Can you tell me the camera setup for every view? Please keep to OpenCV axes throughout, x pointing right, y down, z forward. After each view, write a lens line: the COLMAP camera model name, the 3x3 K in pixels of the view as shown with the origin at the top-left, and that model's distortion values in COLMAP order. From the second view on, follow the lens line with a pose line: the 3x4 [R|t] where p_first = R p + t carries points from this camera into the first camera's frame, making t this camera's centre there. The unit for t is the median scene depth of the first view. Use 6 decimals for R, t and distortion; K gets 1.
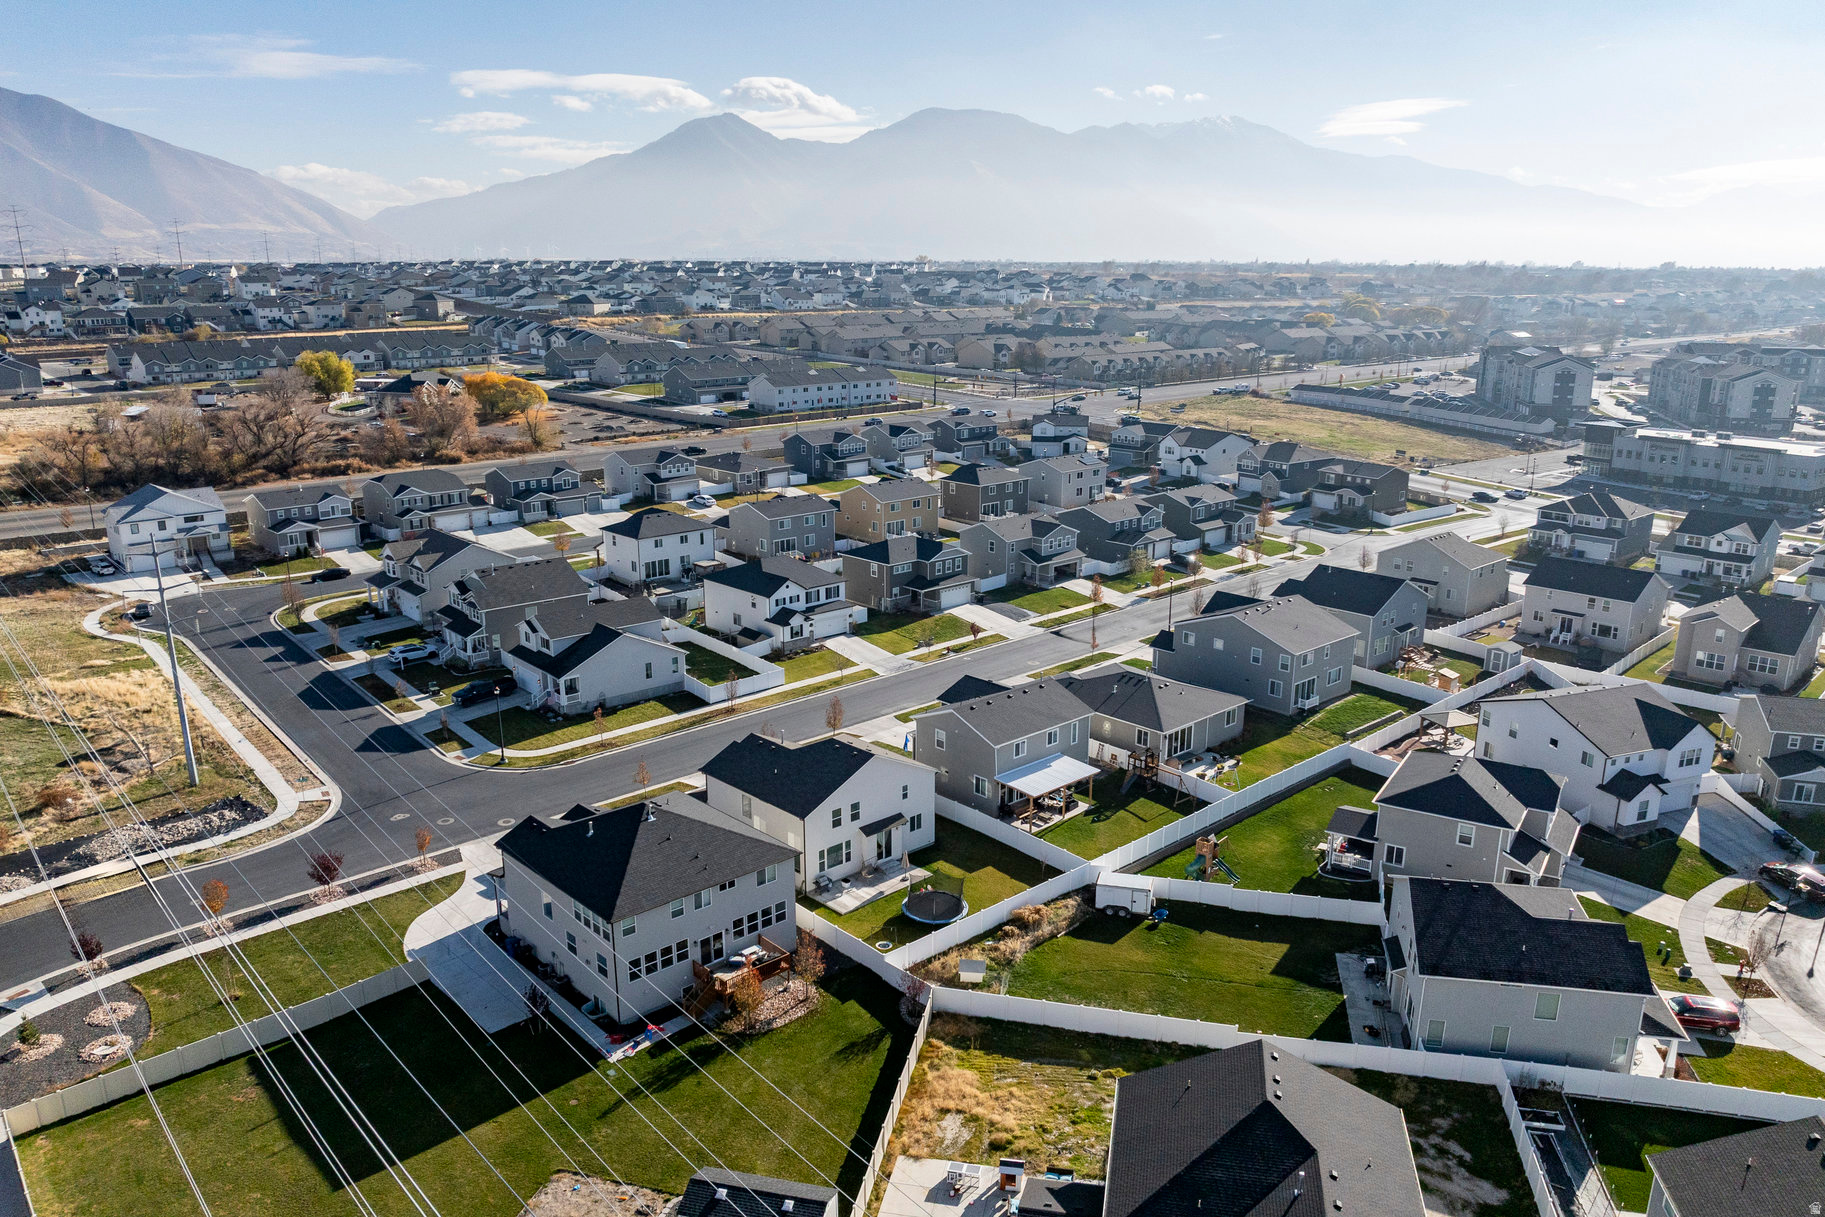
lens RADIAL K [[1341.6, 0, 924.2], [0, 1341.6, 590.8], [0, 0, 1]] dist [-0.031426, -0.007209]
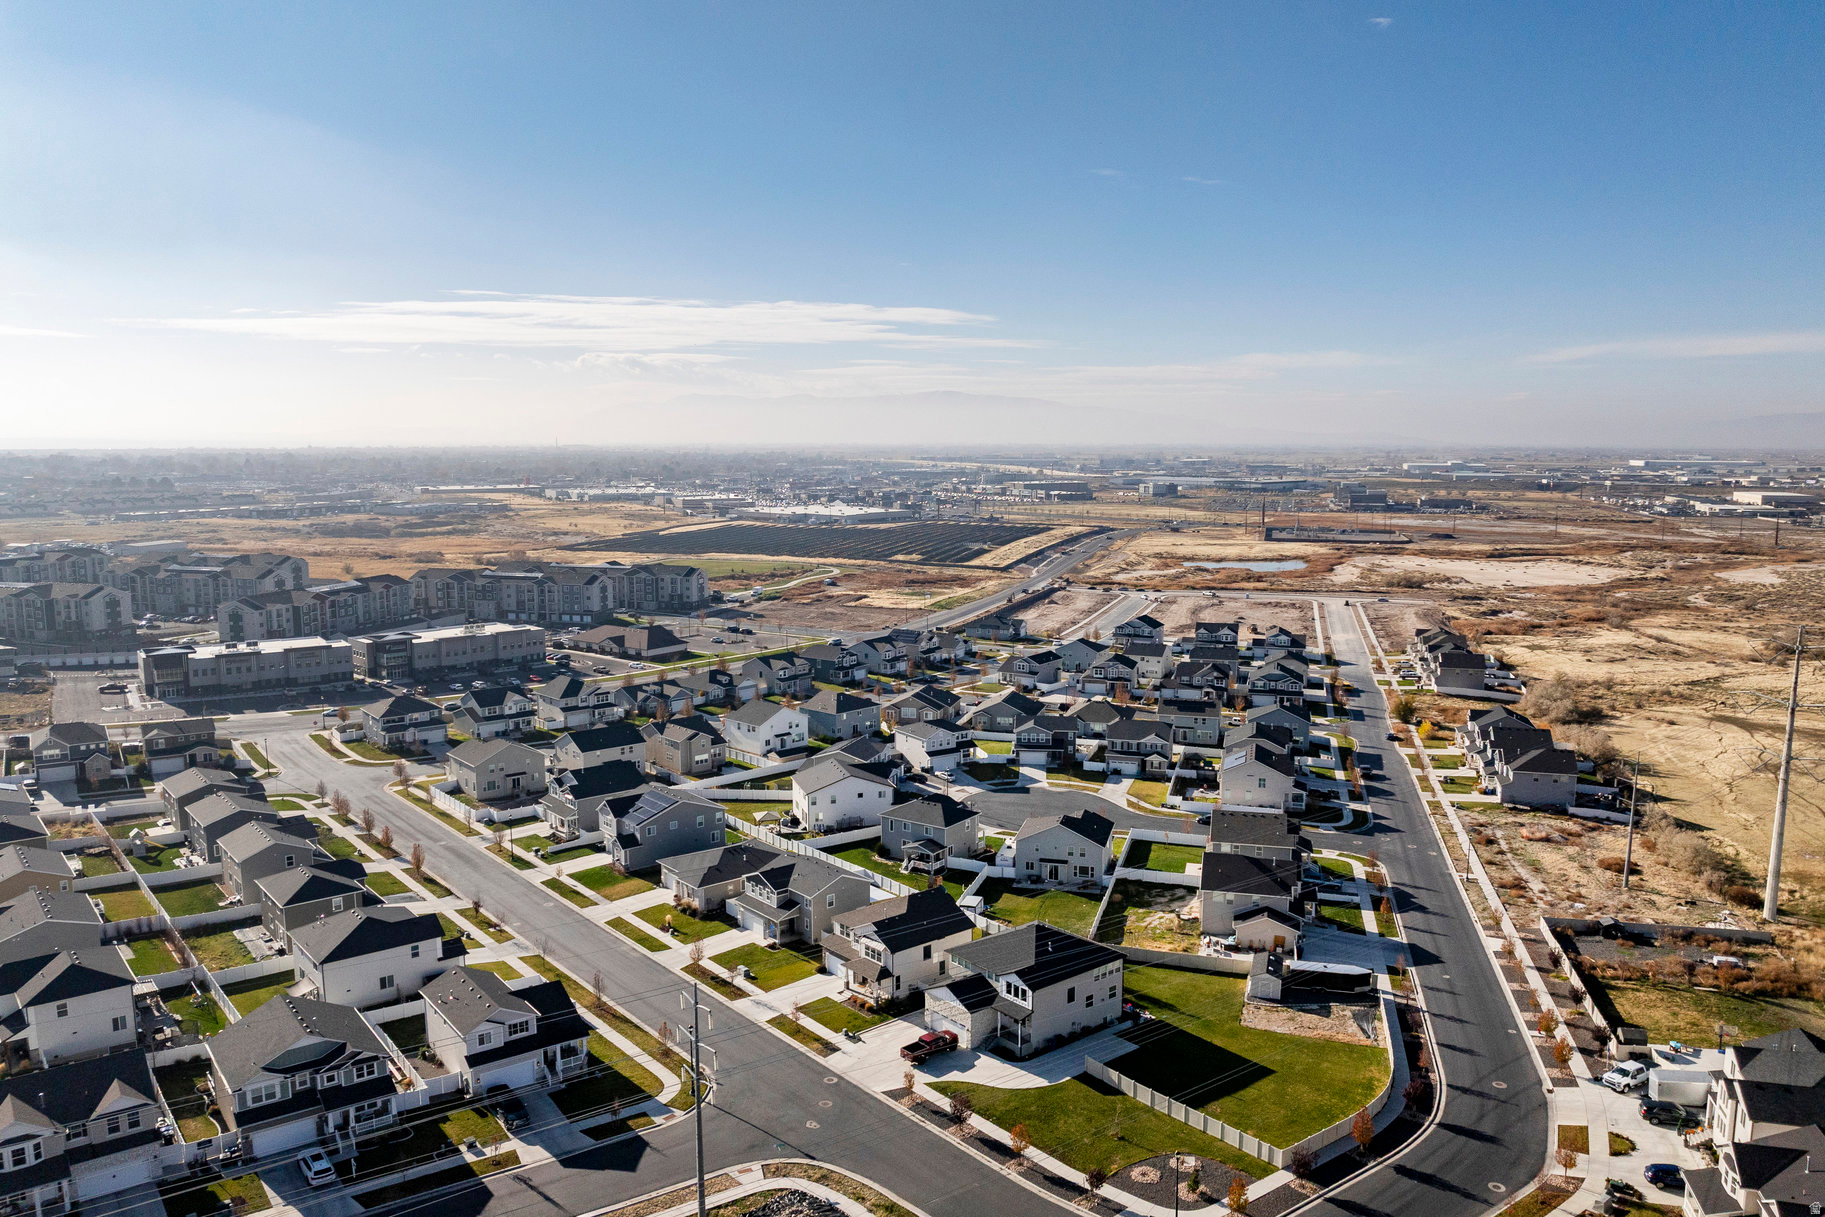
lens RADIAL K [[1341.6, 0, 911.8], [0, 1341.6, 603.7], [0, 0, 1]] dist [-0.031426, -0.007209]
pose [[0.063975, -0.129755, 0.989480, -1.162426], [0.238664, 0.964728, 0.111078, -0.289840], [-0.968993, 0.229047, 0.092687, 0.571570]]
